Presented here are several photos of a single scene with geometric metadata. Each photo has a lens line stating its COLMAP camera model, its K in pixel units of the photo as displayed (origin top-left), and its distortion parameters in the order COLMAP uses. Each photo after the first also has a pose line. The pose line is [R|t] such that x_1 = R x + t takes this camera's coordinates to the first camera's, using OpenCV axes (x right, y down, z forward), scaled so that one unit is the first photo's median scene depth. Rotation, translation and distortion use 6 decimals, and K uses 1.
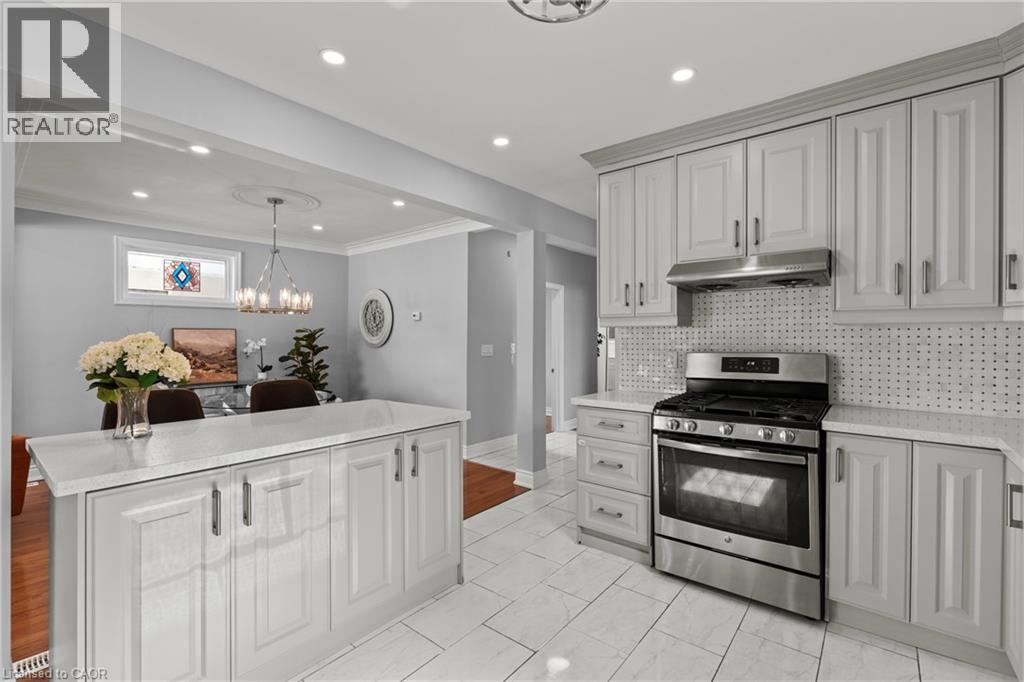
lens RADIAL K [[453.6, 0, 515.5], [0, 453.6, 338.7], [0, 0, 1]] dist [-0.002517, 0.000745]
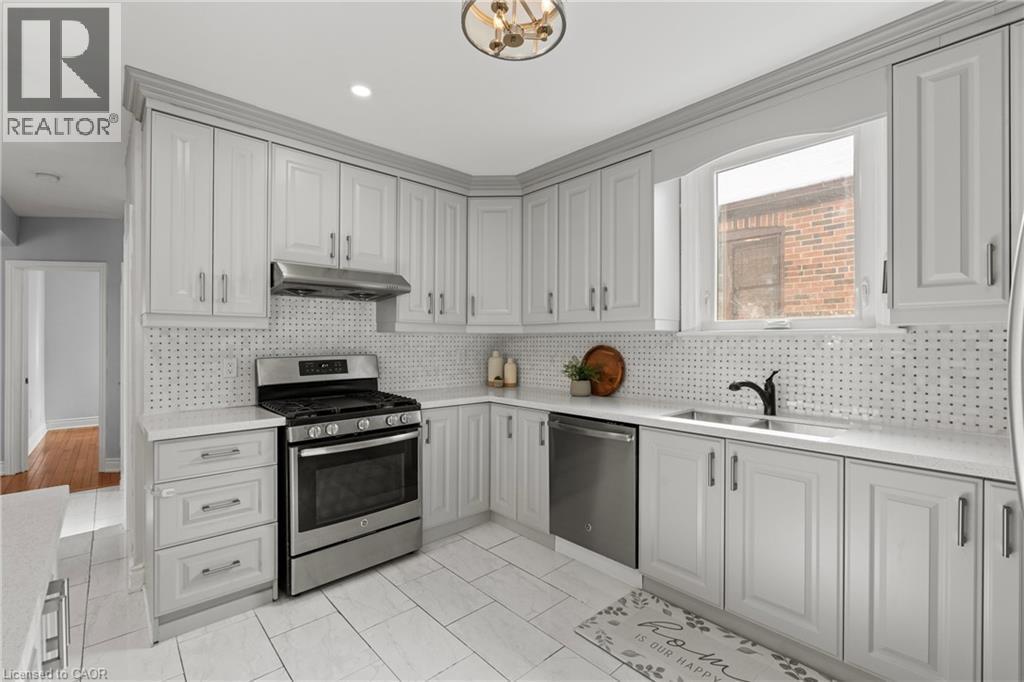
lens RADIAL K [[453.6, 0, 517.1], [0, 453.6, 344.0], [0, 0, 1]] dist [-0.002517, 0.000745]
pose [[0.145503, -0.002229, 0.989355, -0.500399], [0.005023, 0.999986, 0.001514, 0.003230], [-0.989345, 0.004750, 0.145512, 0.399501]]
